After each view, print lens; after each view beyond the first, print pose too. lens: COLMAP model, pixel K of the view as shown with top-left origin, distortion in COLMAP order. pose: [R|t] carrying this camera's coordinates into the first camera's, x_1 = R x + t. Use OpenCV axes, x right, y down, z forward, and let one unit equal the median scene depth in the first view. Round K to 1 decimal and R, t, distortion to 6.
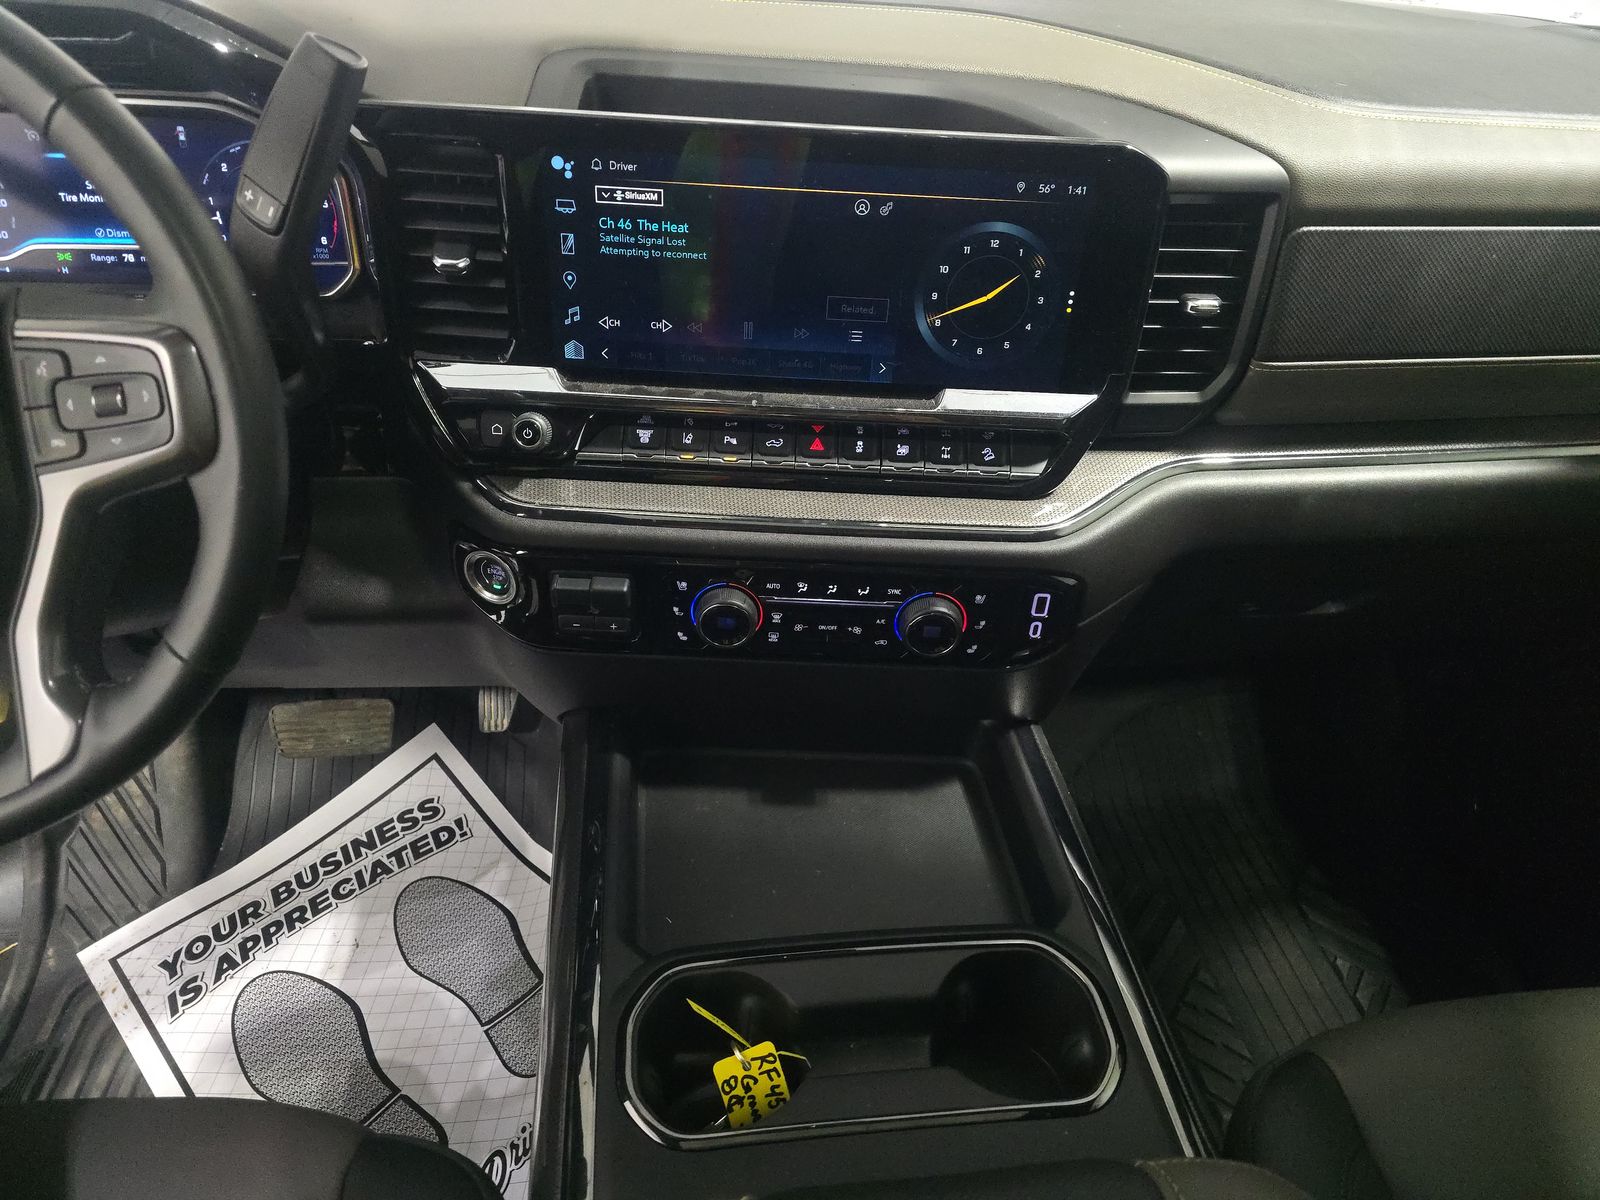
lens RADIAL K [[1066.9, 0, 811.5], [0, 1066.9, 601.9], [0, 0, 1]] dist [0.020032, -0.022881]
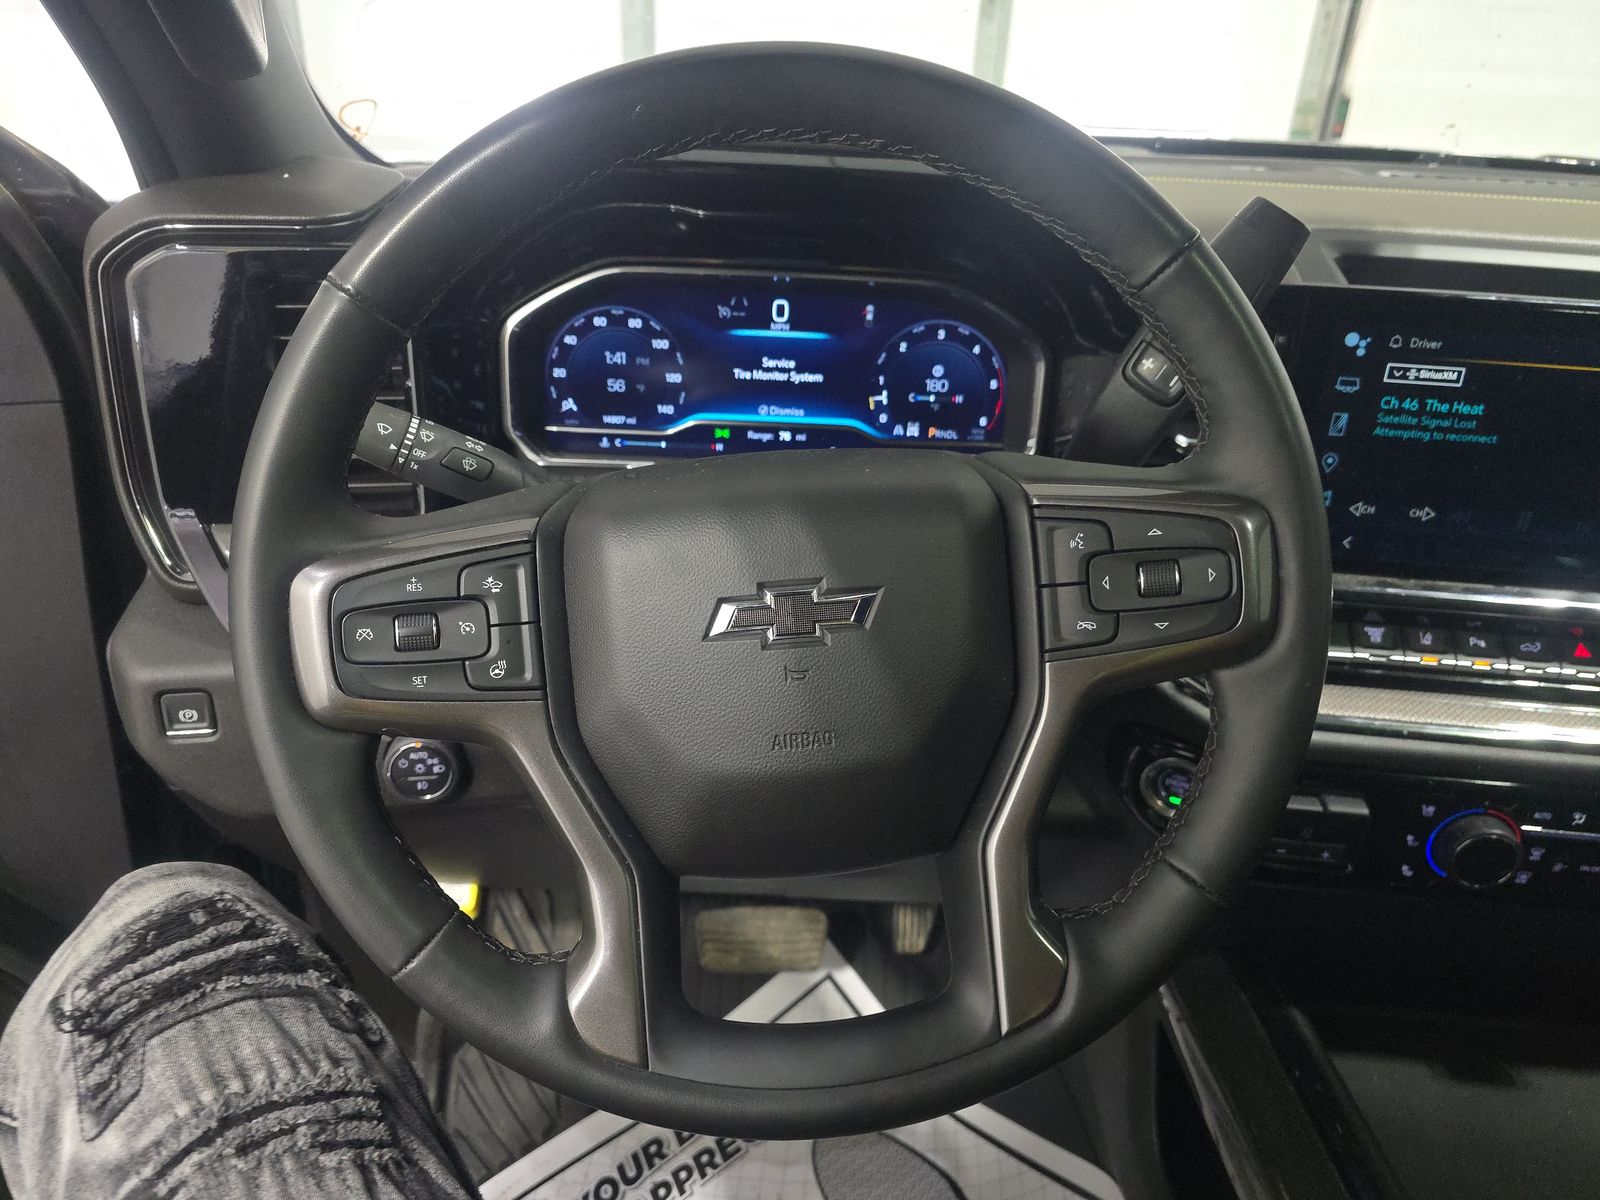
lens RADIAL K [[1066.9, 0, 792.1], [0, 1066.9, 600.1], [0, 0, 1]] dist [0.020032, -0.022881]
pose [[0.995952, 0.028837, -0.085135, -0.561078], [-0.044066, 0.982158, -0.182823, -0.001561], [0.078344, 0.185834, 0.979453, 0.093002]]
